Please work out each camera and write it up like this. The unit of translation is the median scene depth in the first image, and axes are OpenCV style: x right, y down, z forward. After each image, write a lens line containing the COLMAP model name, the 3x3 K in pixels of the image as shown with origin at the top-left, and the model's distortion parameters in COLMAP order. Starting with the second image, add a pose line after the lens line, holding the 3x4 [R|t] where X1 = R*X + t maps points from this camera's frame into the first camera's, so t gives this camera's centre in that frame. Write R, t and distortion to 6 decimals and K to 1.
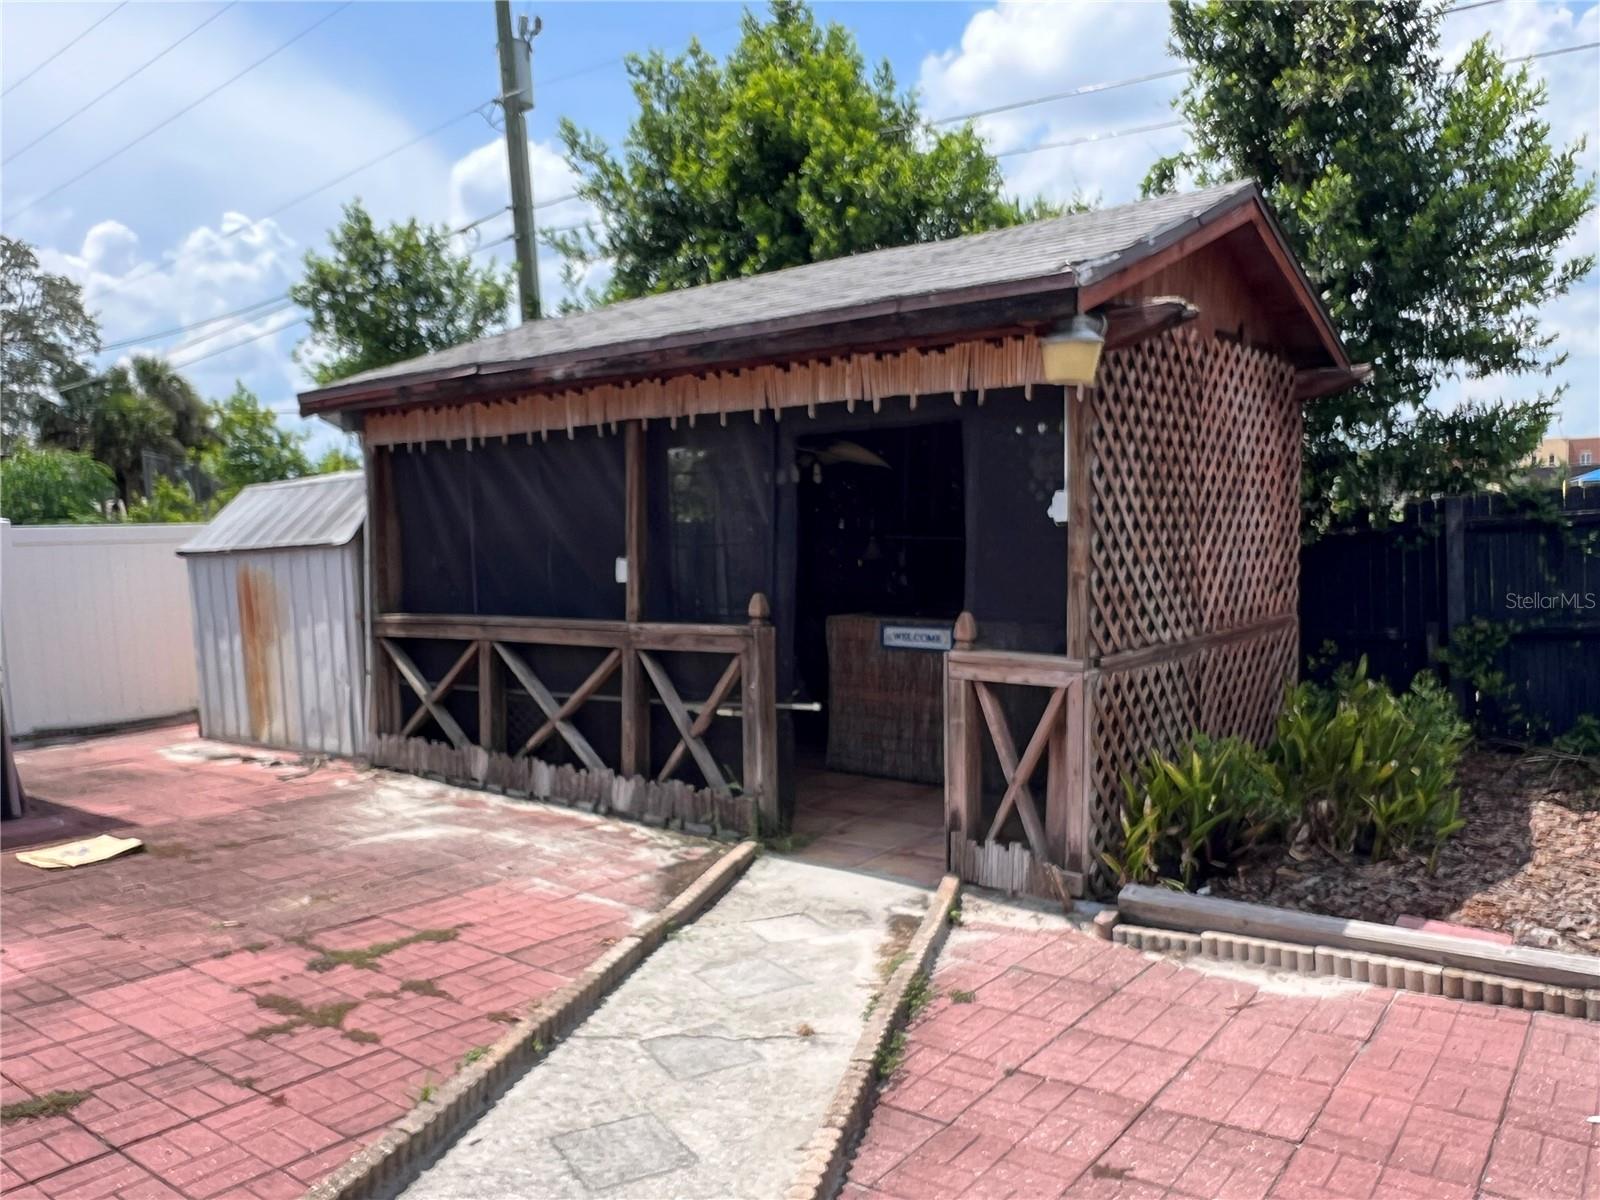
lens RADIAL K [[1188.3, 0, 800.0], [0, 1188.3, 600.0], [0, 0, 1]] dist [-0.004807, -0.002531]
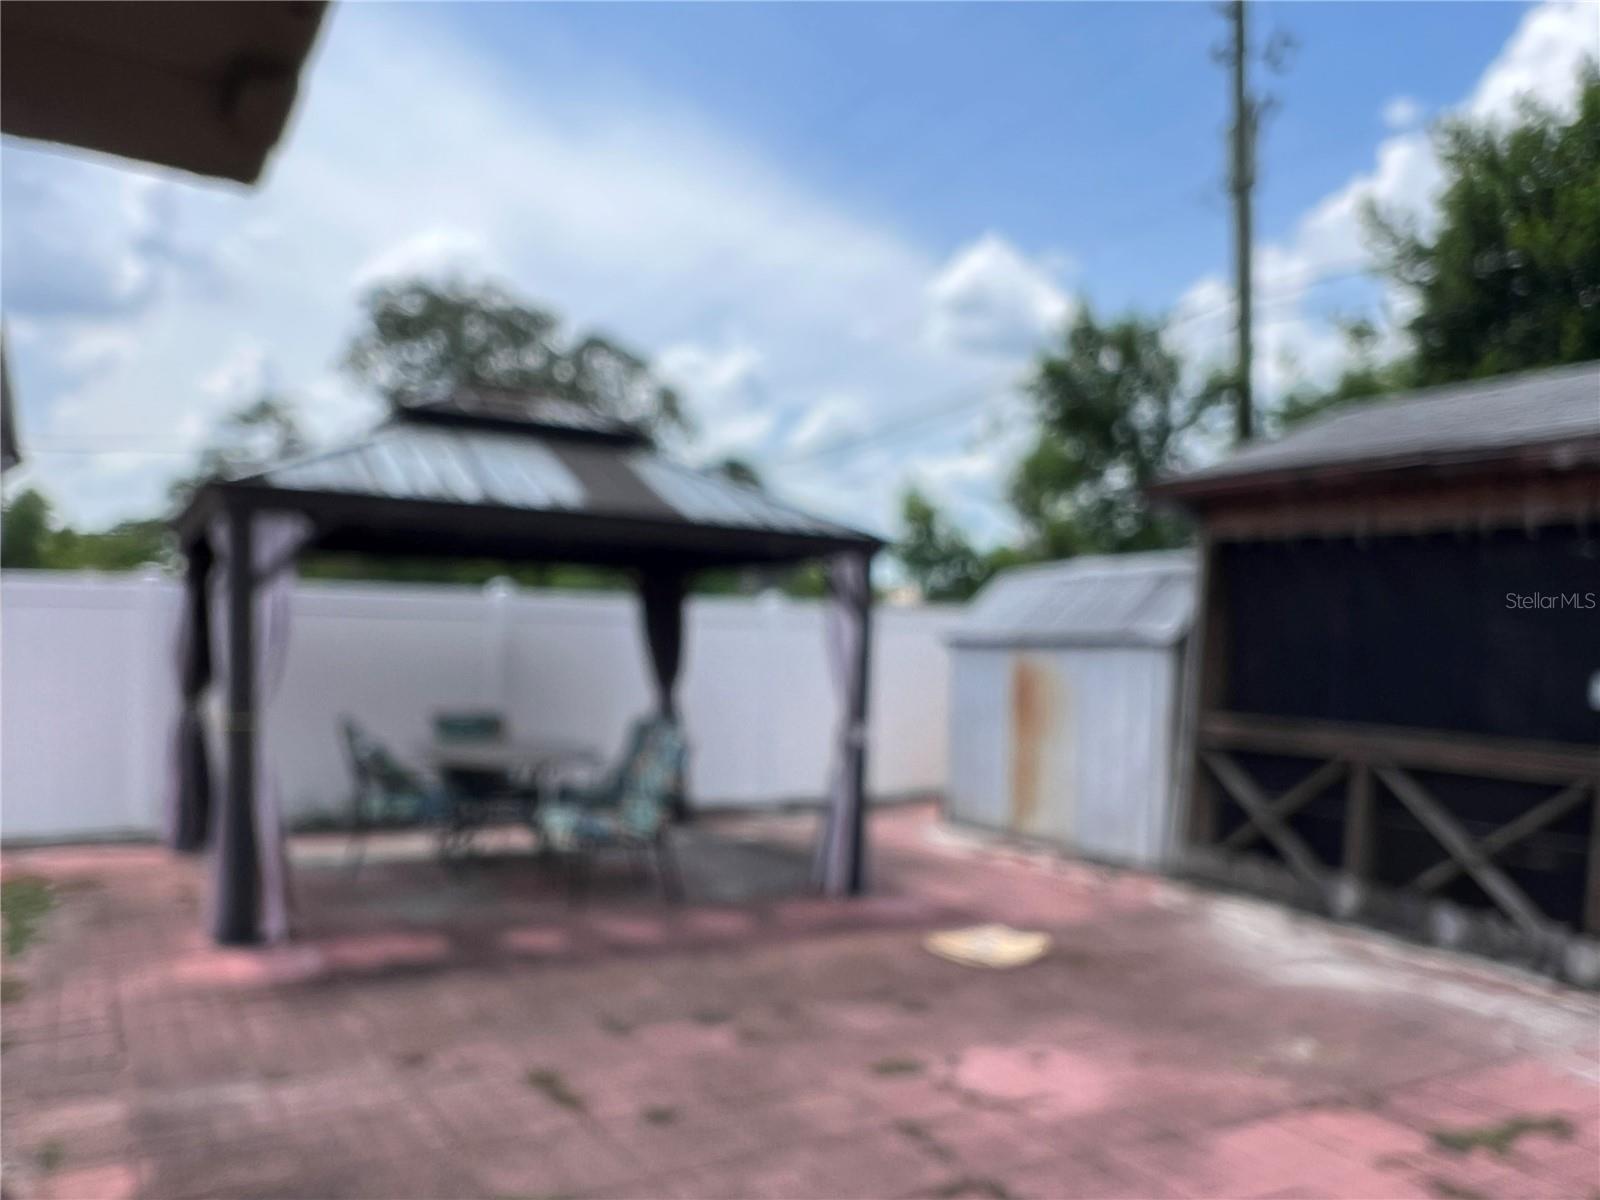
lens RADIAL K [[1188.3, 0, 800.0], [0, 1188.3, 600.0], [0, 0, 1]] dist [-0.004807, -0.002531]
pose [[0.926435, 0.033518, -0.374960, -0.310285], [-0.062764, 0.995840, -0.066055, 0.001075], [0.371186, 0.084730, 0.924685, 0.004220]]
